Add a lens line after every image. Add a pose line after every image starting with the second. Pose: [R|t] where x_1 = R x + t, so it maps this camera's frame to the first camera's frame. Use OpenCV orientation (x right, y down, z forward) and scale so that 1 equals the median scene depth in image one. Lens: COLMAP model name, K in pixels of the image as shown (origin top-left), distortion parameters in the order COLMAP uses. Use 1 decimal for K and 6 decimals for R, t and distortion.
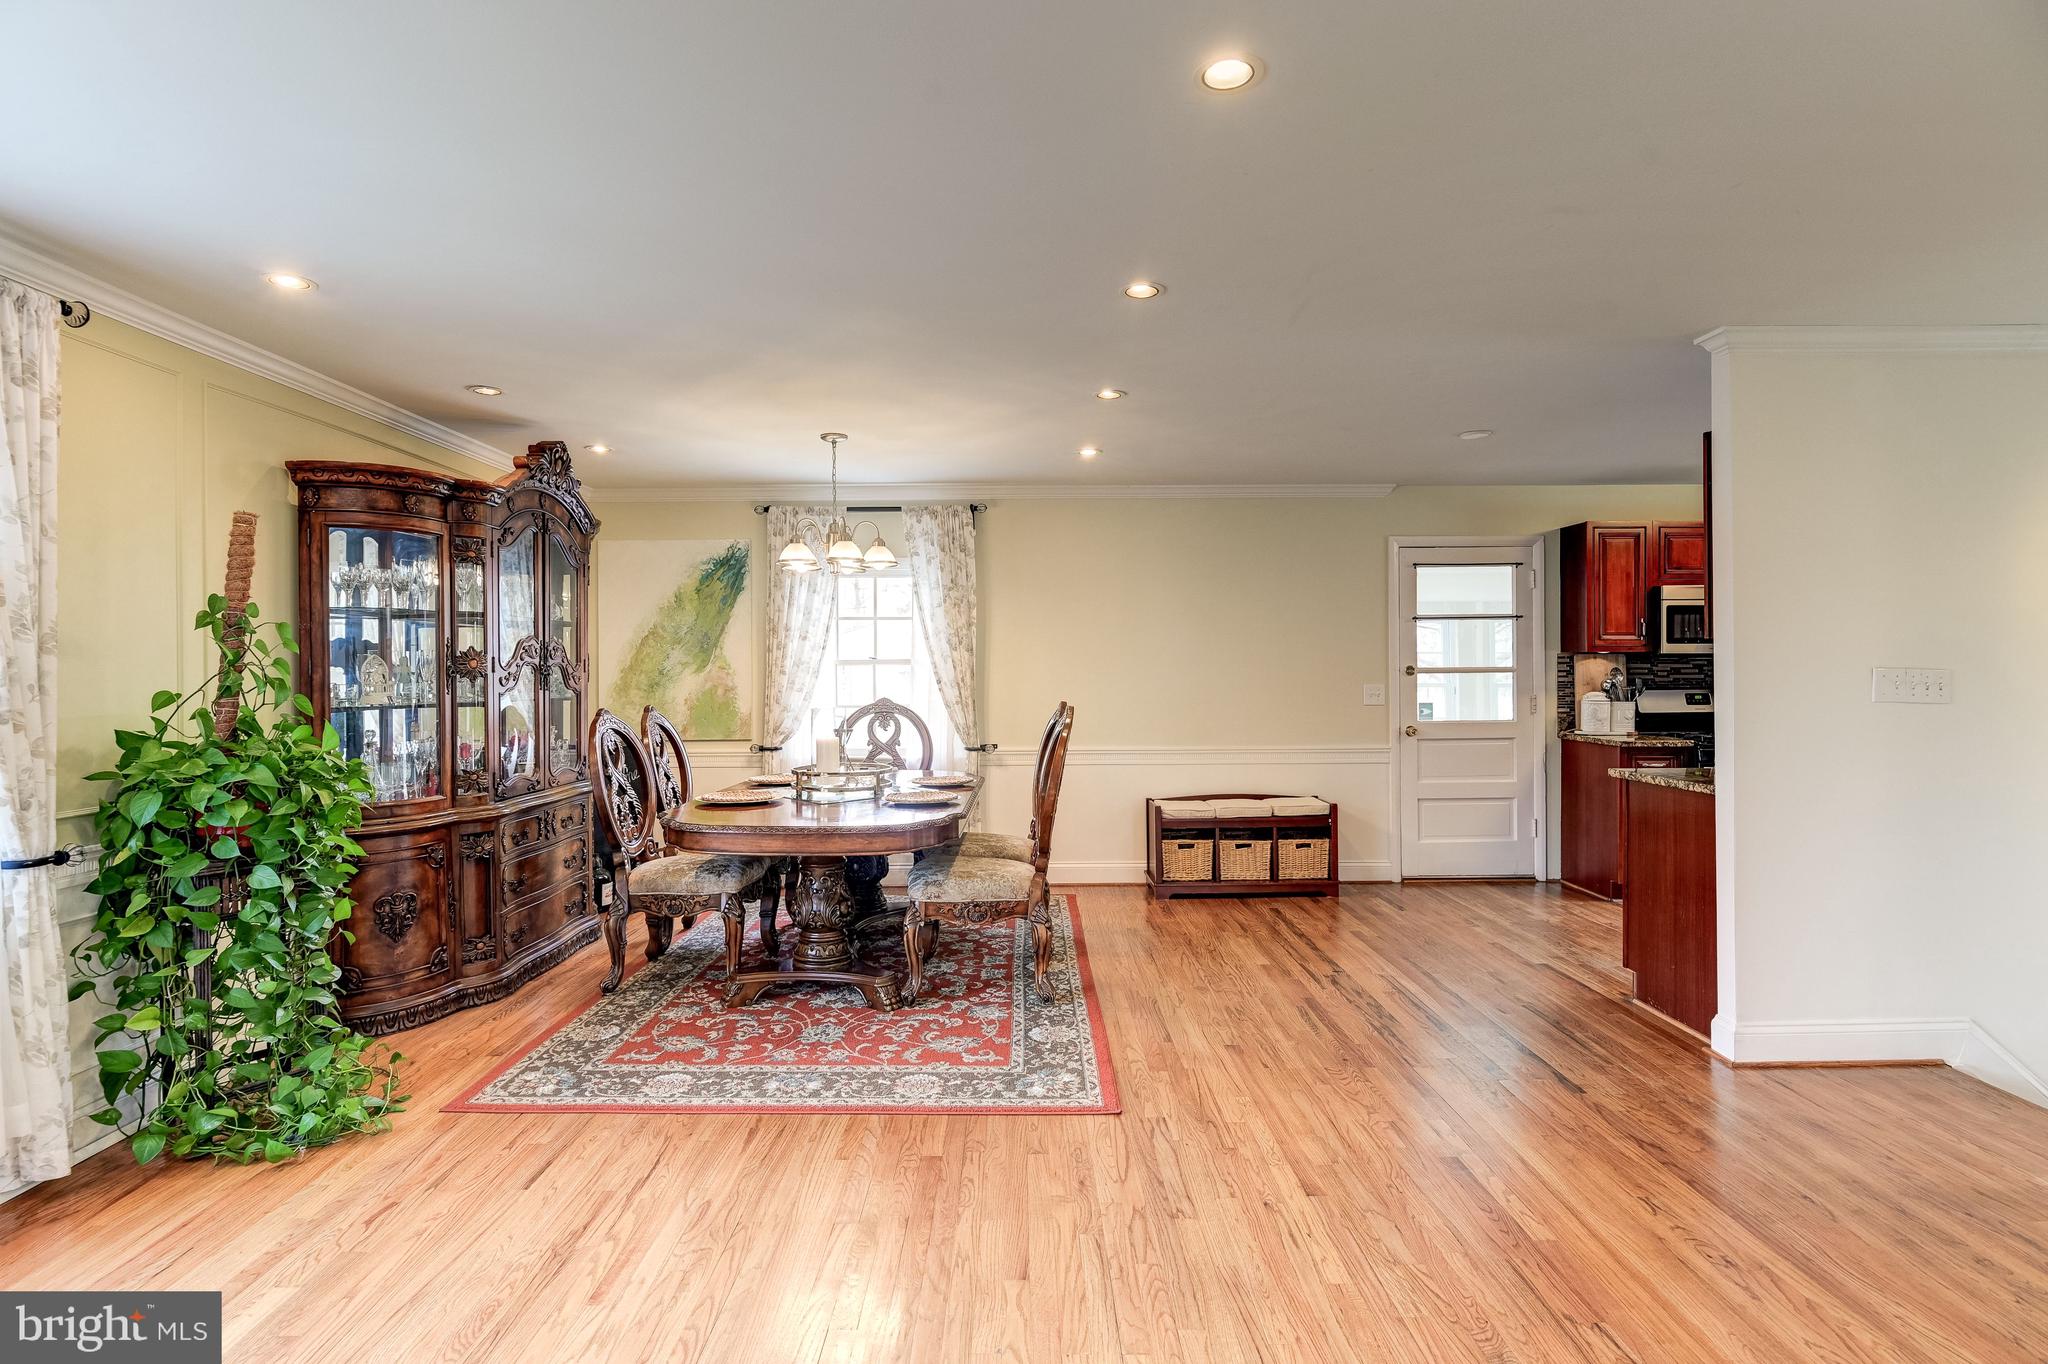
lens RADIAL K [[1016.0, 0, 1021.2], [0, 1016.0, 668.1], [0, 0, 1]] dist [-0.005058, 0.000107]
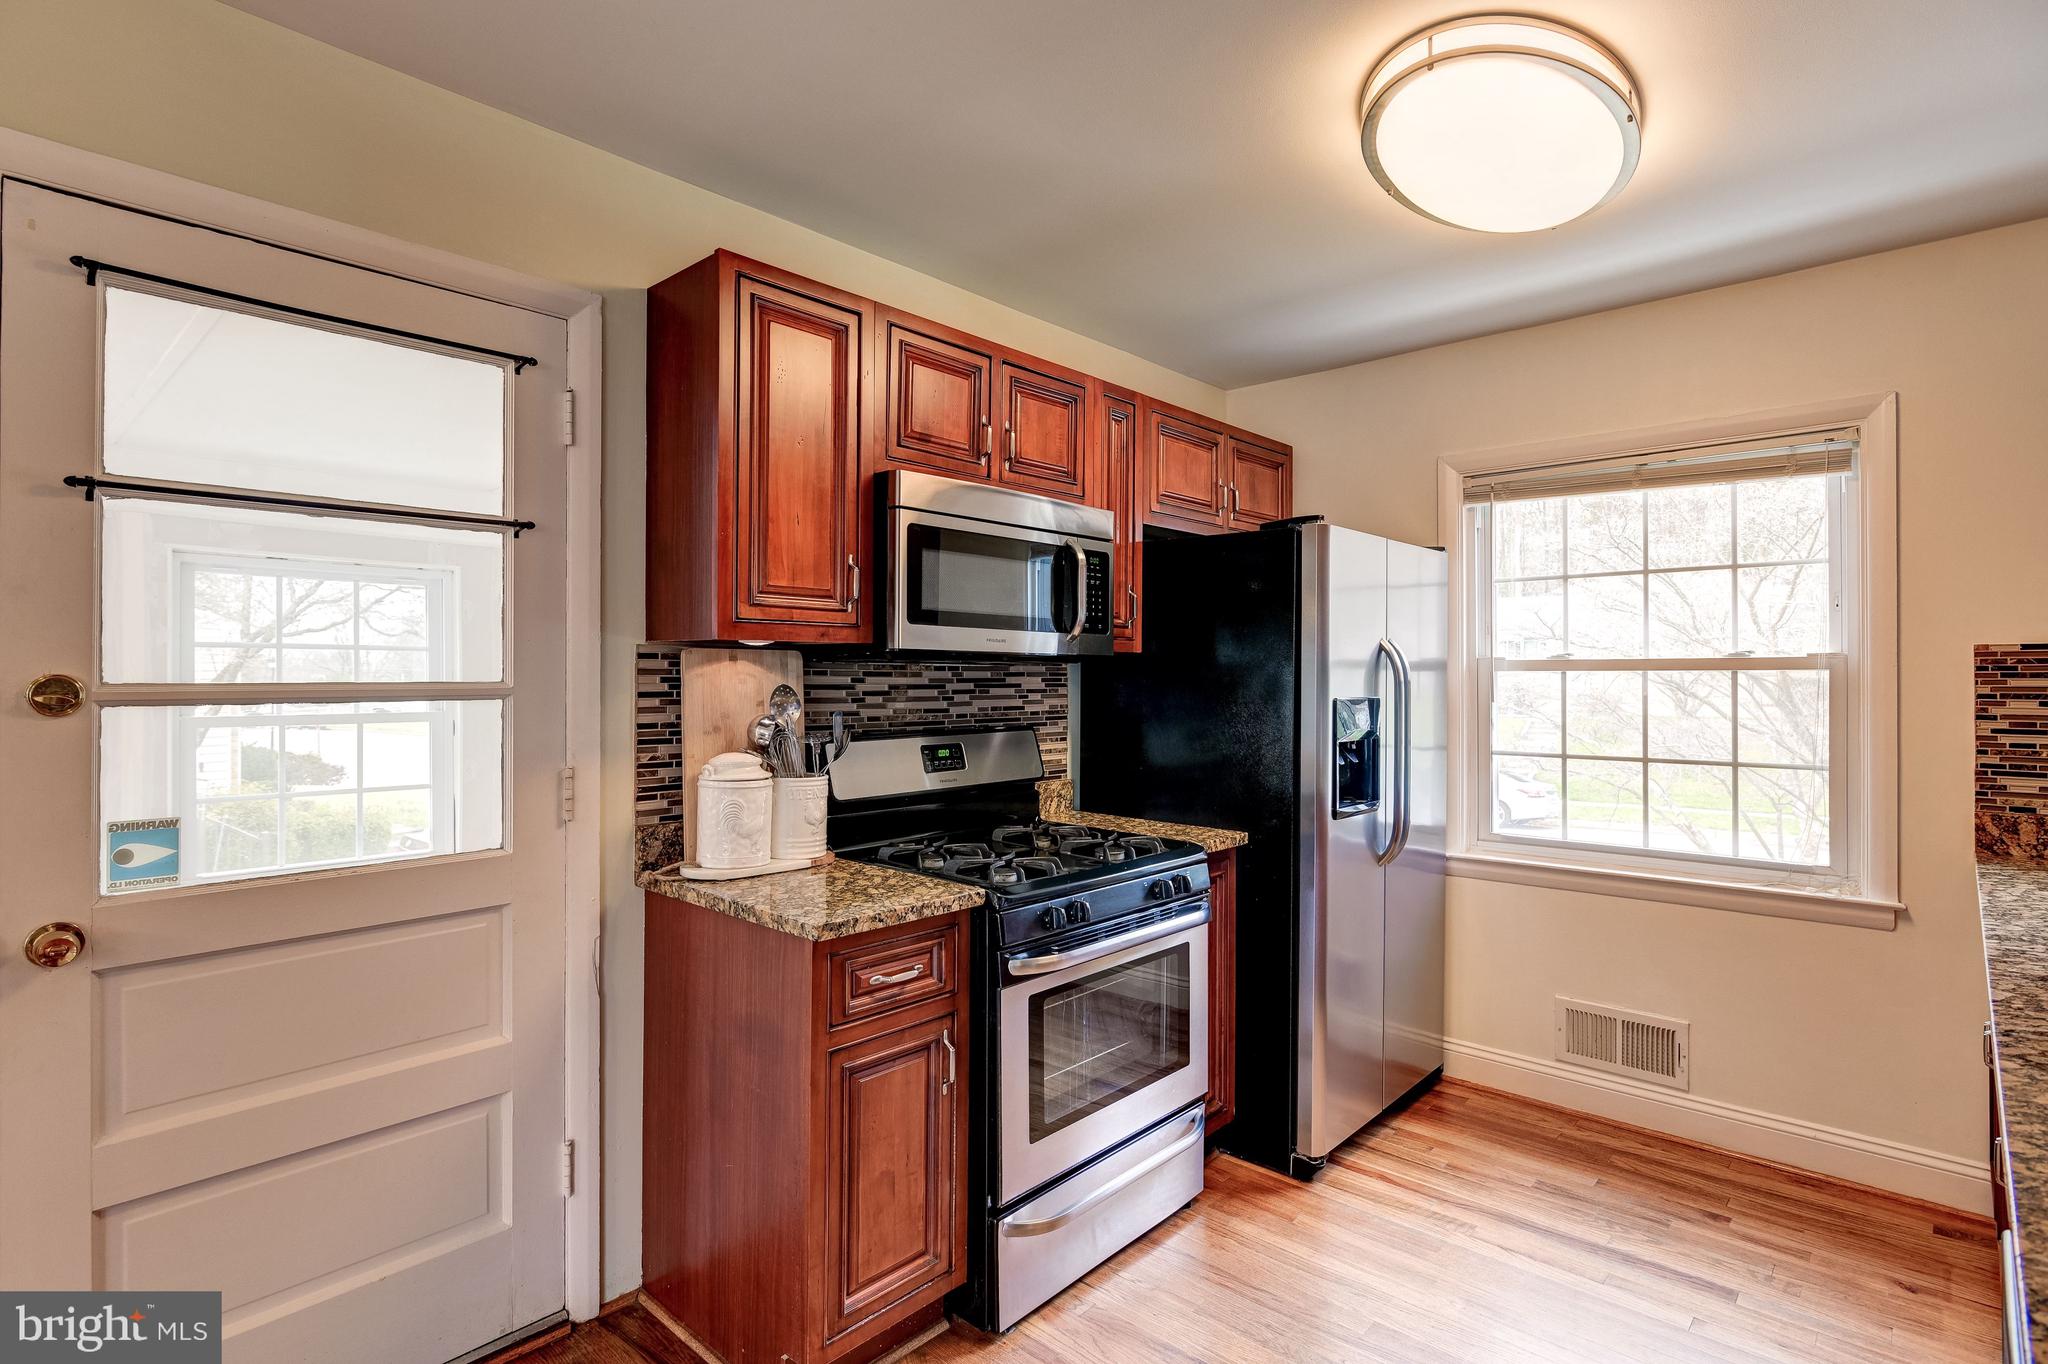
lens RADIAL K [[1016.0, 0, 1020.2], [0, 1016.0, 673.0], [0, 0, 1]] dist [-0.005058, 0.000107]
pose [[0.682563, 0.009851, 0.730760, 0.510858], [-0.006145, 0.999951, -0.007741, -0.003628], [-0.730801, 0.000793, 0.682590, 0.935071]]
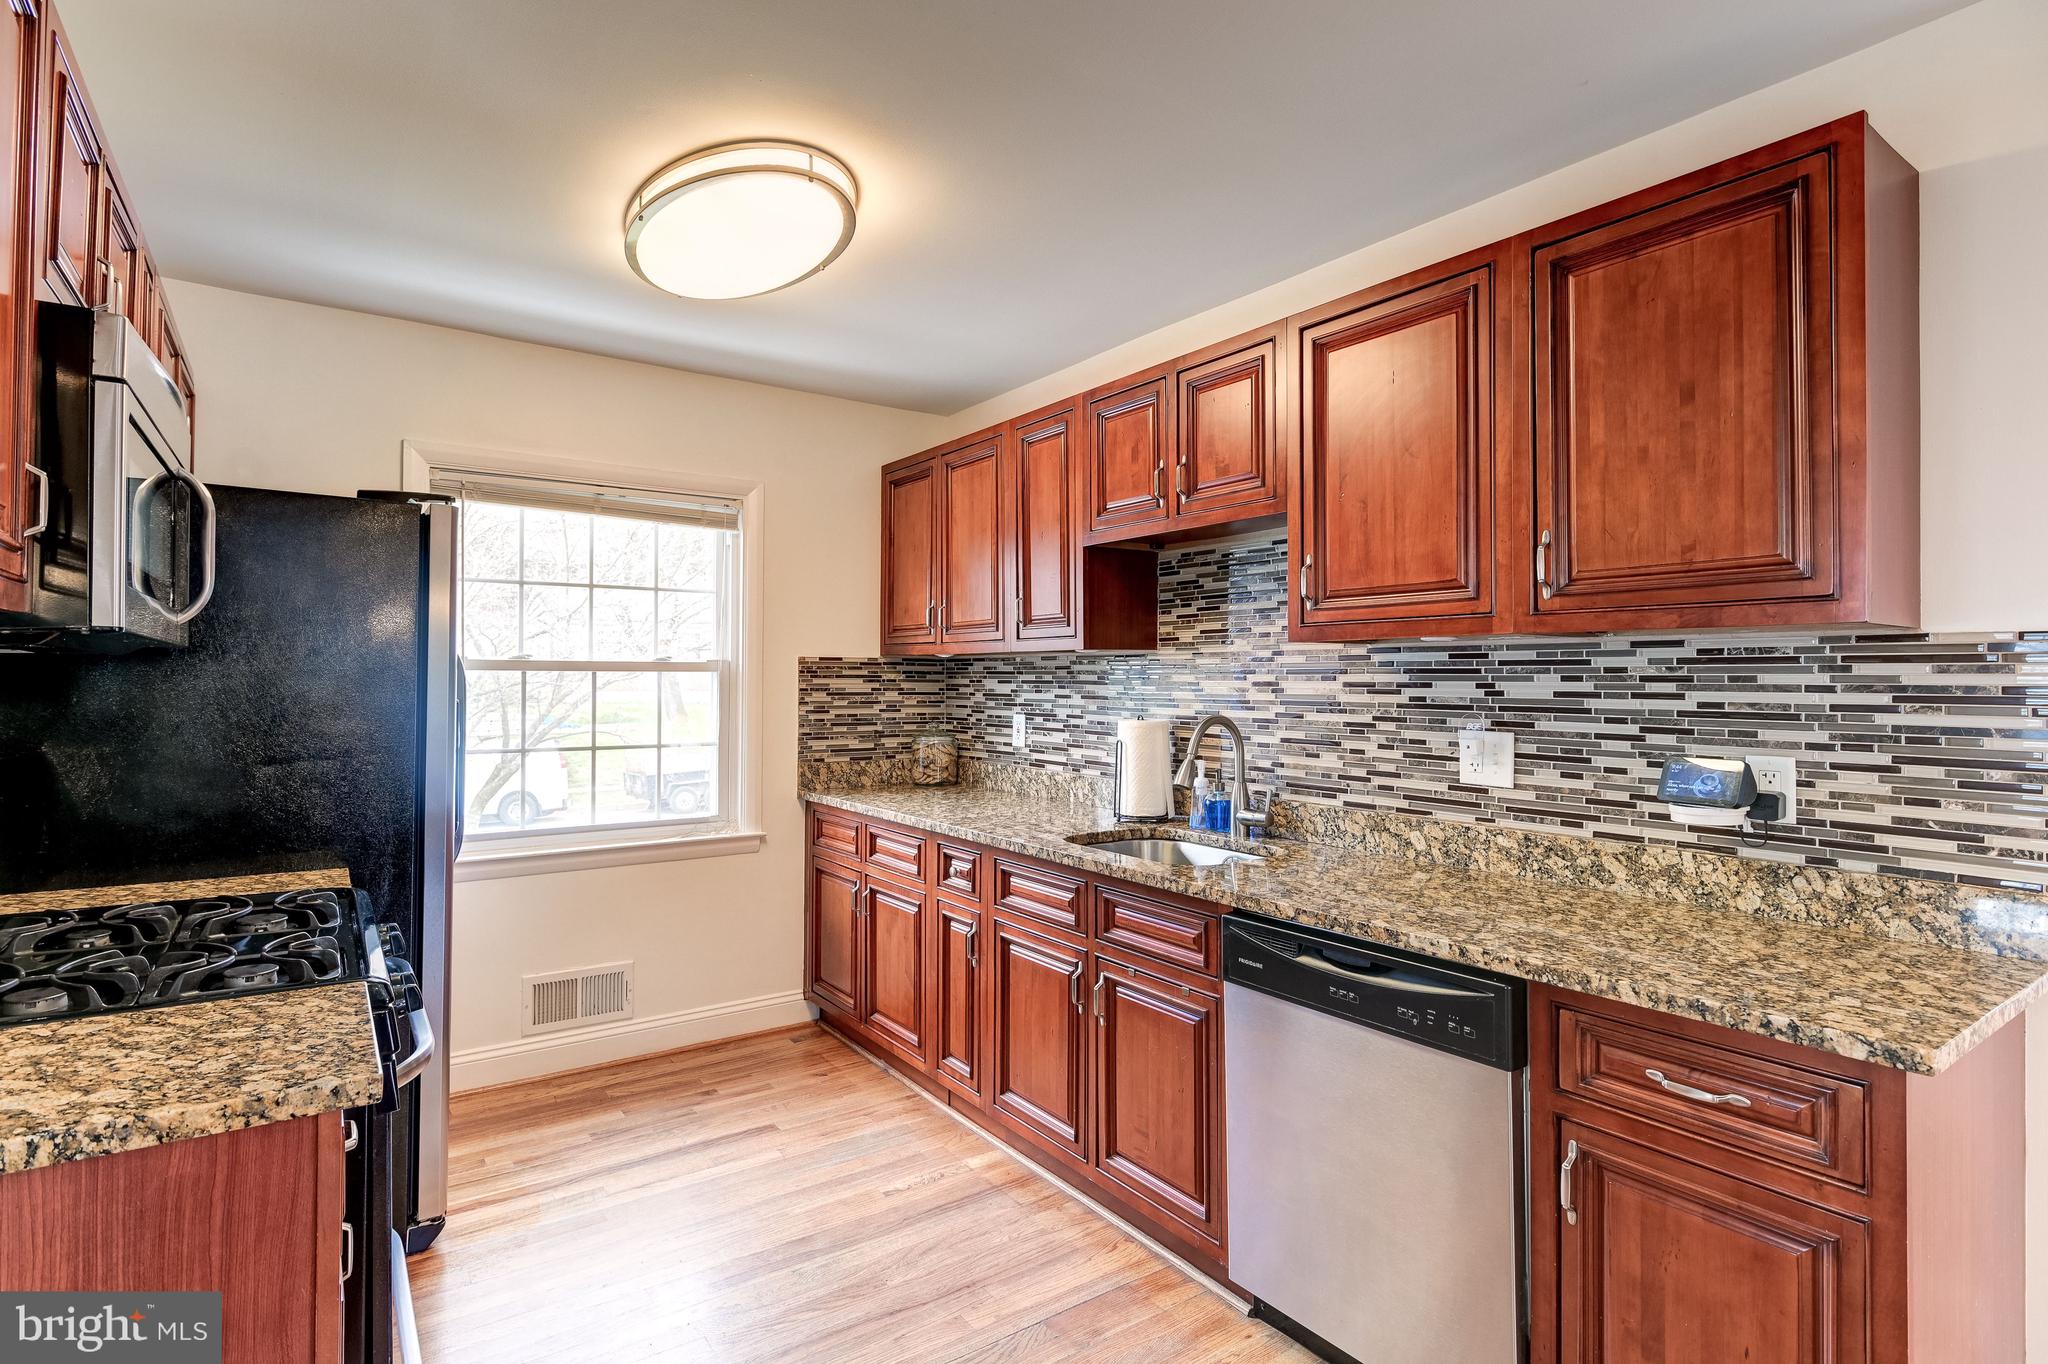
lens RADIAL K [[1016.0, 0, 1014.6], [0, 1016.0, 668.4], [0, 0, 1]] dist [-0.005058, 0.000107]
pose [[-0.567678, 0.012099, 0.823162, 0.455962], [-0.001716, 0.999872, -0.015879, -0.003261], [-0.823249, -0.010427, -0.567585, 1.273910]]
